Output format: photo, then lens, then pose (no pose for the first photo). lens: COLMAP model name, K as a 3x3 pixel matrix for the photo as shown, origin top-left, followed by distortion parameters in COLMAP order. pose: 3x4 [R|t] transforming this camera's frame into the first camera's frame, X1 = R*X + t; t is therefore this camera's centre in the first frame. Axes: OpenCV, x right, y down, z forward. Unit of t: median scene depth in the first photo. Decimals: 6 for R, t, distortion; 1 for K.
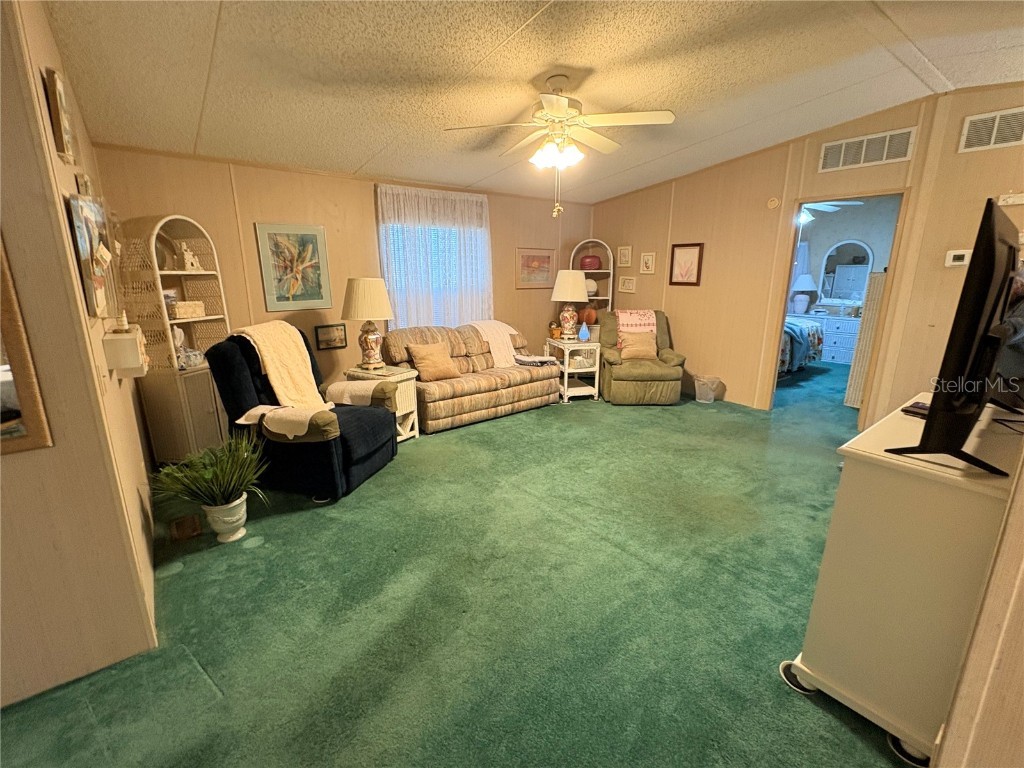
lens RADIAL K [[457.0, 0, 512.0], [0, 457.0, 384.0], [0, 0, 1]] dist [-0.001061, 0.000087]
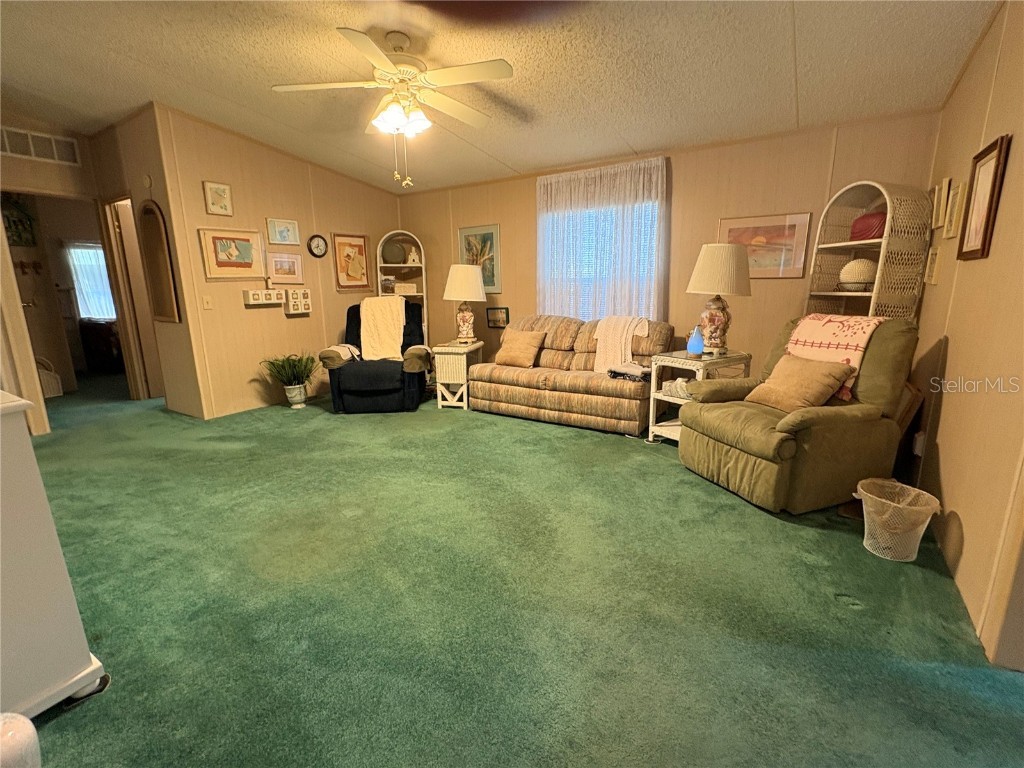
lens RADIAL K [[457.0, 0, 512.0], [0, 457.0, 384.0], [0, 0, 1]] dist [-0.001061, 0.000087]
pose [[0.339033, 0.194624, -0.920423, 0.791355], [-0.215554, 0.968410, 0.125373, -0.099038], [0.915747, 0.155895, 0.370275, 0.657826]]
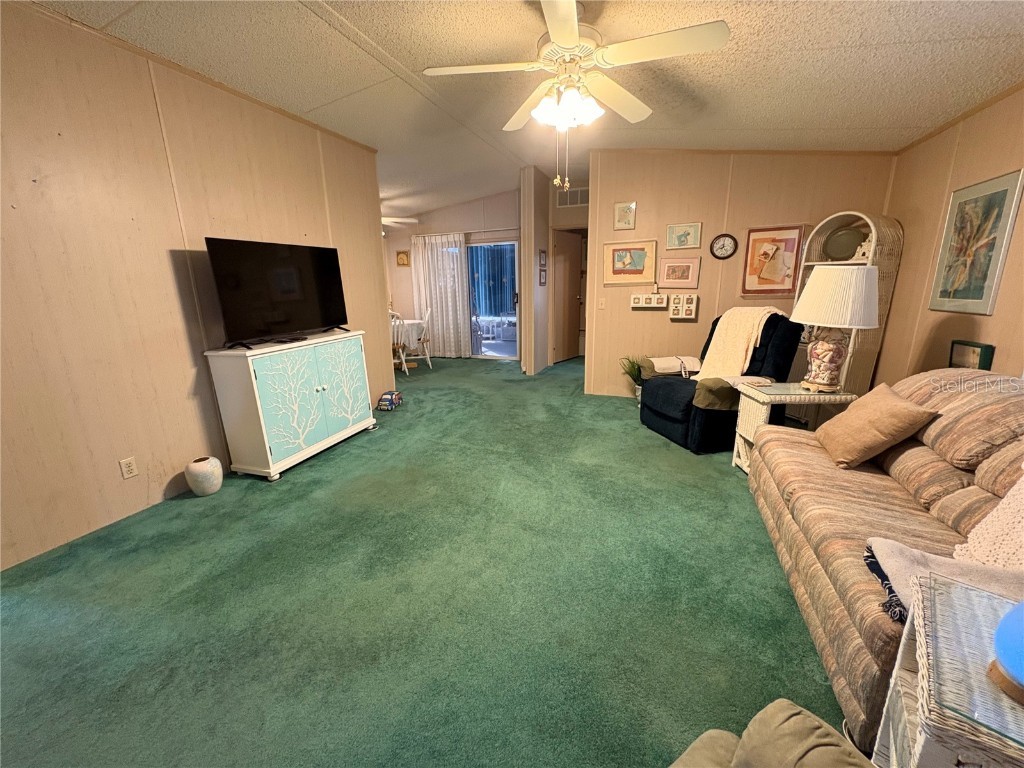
lens RADIAL K [[406.3, 0, 512.0], [0, 406.3, 384.0], [0, 0, 1]] dist [0.000100, 0.000025]
pose [[-0.848021, 0.141703, -0.510667, 0.421386], [-0.113095, 0.893006, 0.435603, -0.258217], [0.517755, 0.427154, -0.741262, 1.165227]]
